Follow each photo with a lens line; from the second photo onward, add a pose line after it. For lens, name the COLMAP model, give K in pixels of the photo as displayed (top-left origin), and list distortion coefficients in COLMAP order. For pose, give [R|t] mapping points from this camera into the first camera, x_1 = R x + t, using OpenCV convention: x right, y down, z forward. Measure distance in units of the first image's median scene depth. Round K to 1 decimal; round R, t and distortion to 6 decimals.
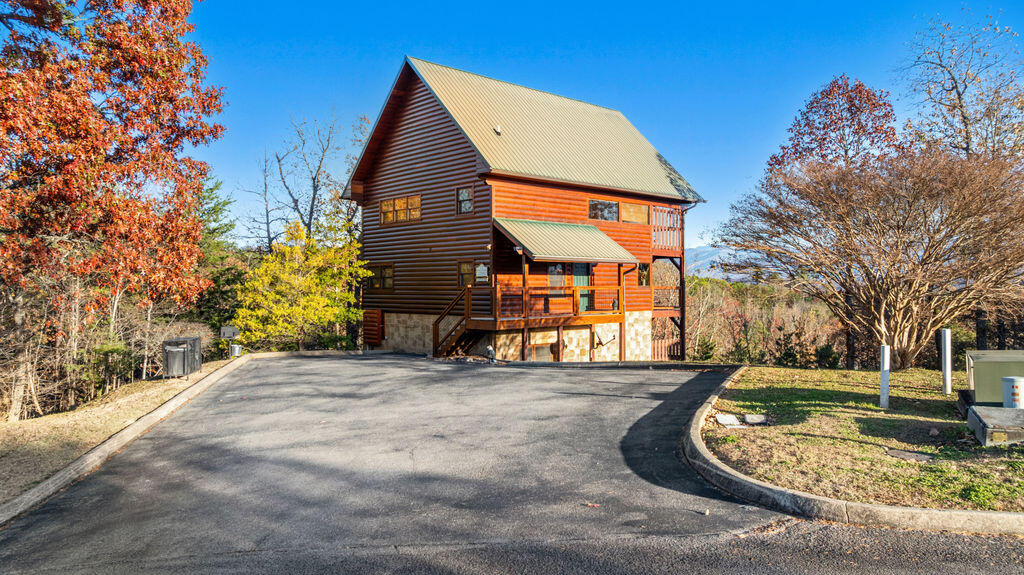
lens RADIAL K [[721.2, 0, 512.0], [0, 721.2, 287.5], [0, 0, 1]] dist [-0.007138, -0.001635]
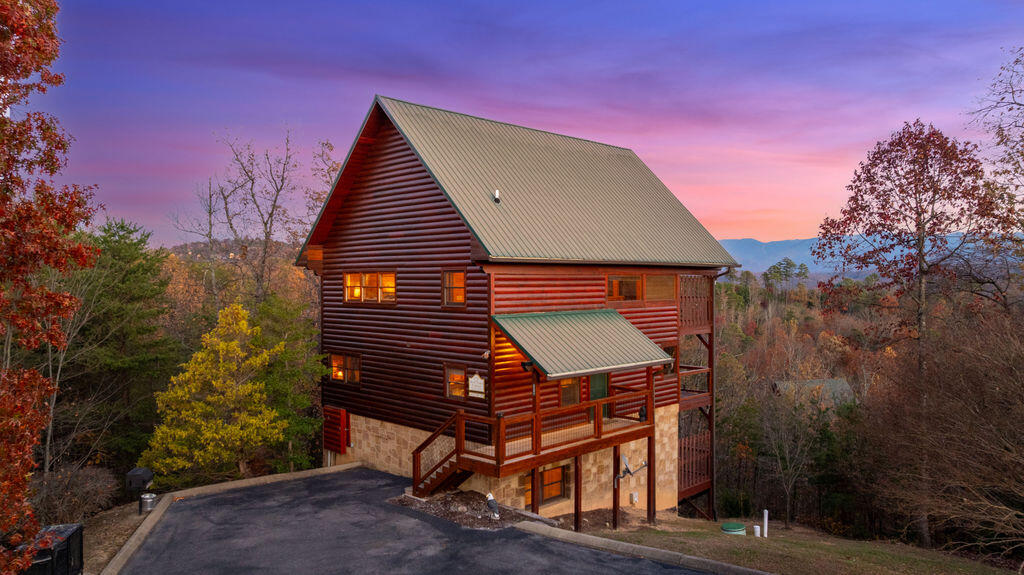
lens RADIAL K [[724.3, 0, 512.0], [0, 724.3, 287.5], [0, 0, 1]] dist [-0.004118, -0.003422]
pose [[0.999139, -0.000233, 0.041490, -0.033931], [-0.000182, 0.999950, 0.010012, -0.123683], [-0.041490, -0.010011, 0.999089, 0.213658]]
